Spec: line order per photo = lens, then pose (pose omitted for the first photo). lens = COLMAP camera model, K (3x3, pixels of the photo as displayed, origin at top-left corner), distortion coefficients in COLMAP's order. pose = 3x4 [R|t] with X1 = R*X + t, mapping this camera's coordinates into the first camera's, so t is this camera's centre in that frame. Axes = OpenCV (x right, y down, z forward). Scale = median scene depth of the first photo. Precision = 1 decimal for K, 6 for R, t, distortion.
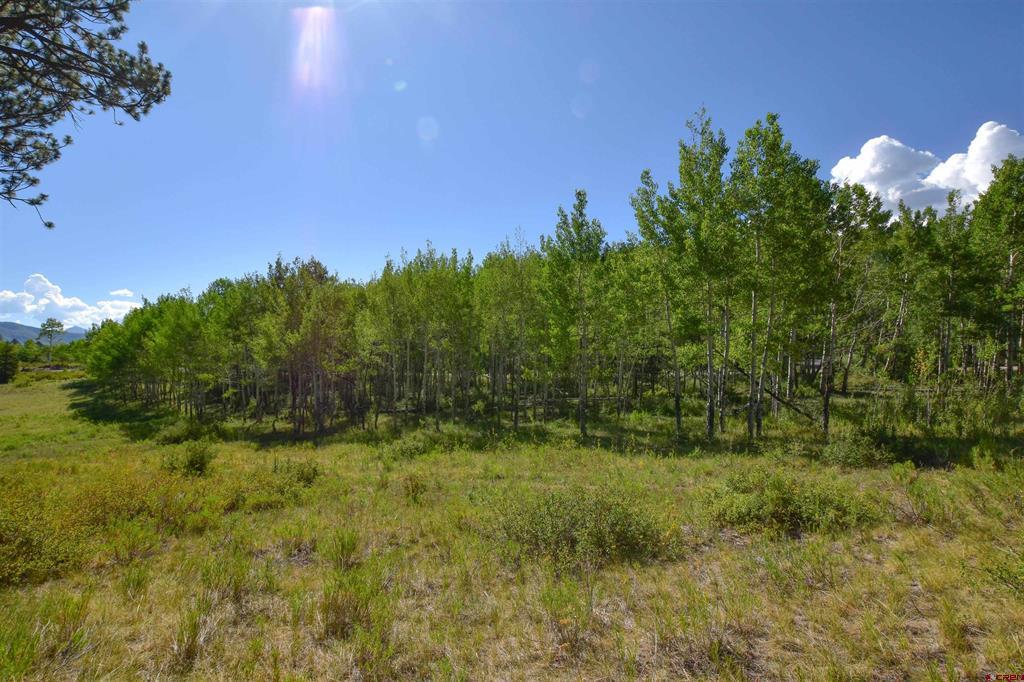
lens RADIAL K [[441.1, 0, 512.0], [0, 441.1, 341.0], [0, 0, 1]] dist [-0.043663, 0.006394]
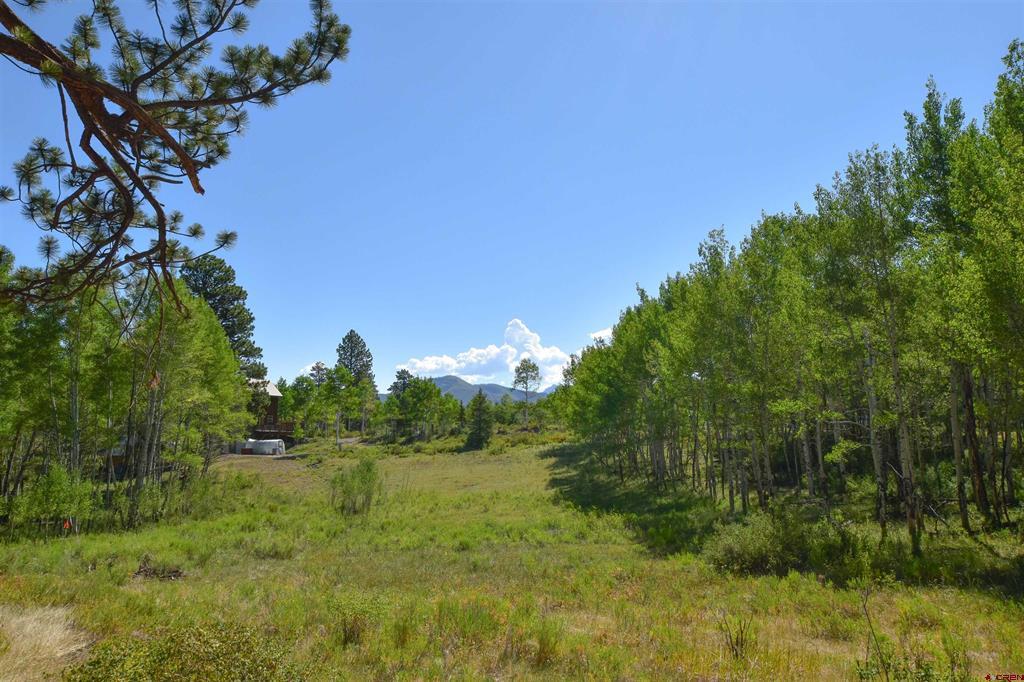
lens RADIAL K [[815.9, 0, 512.0], [0, 815.9, 341.0], [0, 0, 1]] dist [0.001270, 0.004234]
pose [[0.657051, -0.093047, -0.748082, -0.211429], [0.048560, 0.995516, -0.081172, 0.048593], [0.752280, 0.017007, 0.658624, 0.210553]]
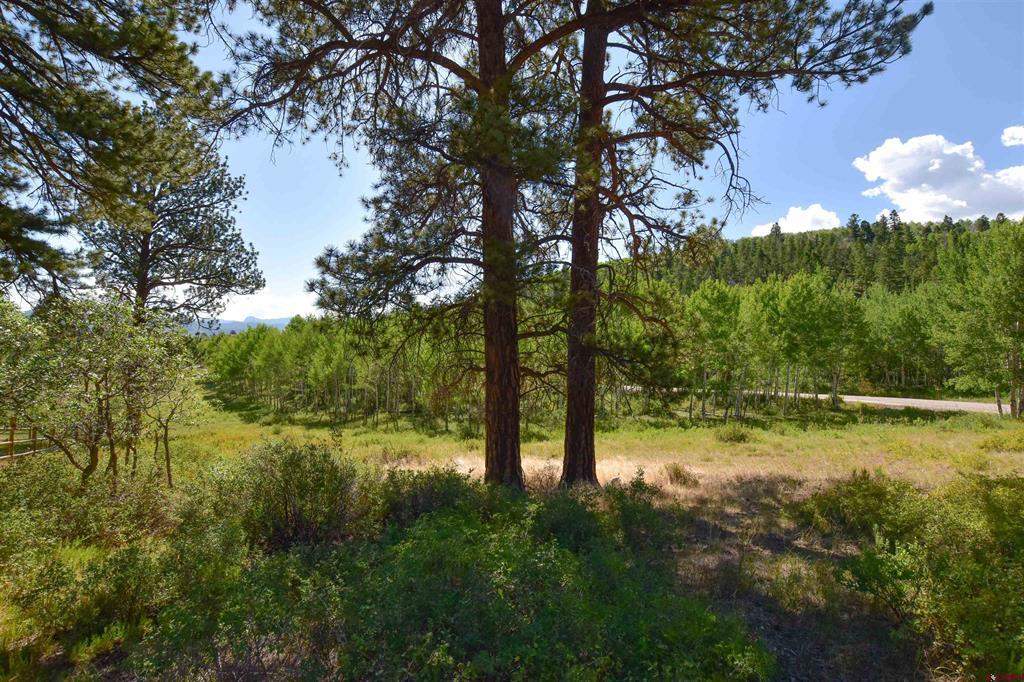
lens RADIAL K [[478.2, 0, 512.0], [0, 478.2, 341.0], [0, 0, 1]] dist [-0.025404, -0.000053]
pose [[0.982219, 0.013856, -0.187229, 0.360987], [-0.009448, 0.999657, 0.024412, -0.107085], [0.187503, -0.022209, 0.982013, -0.464361]]
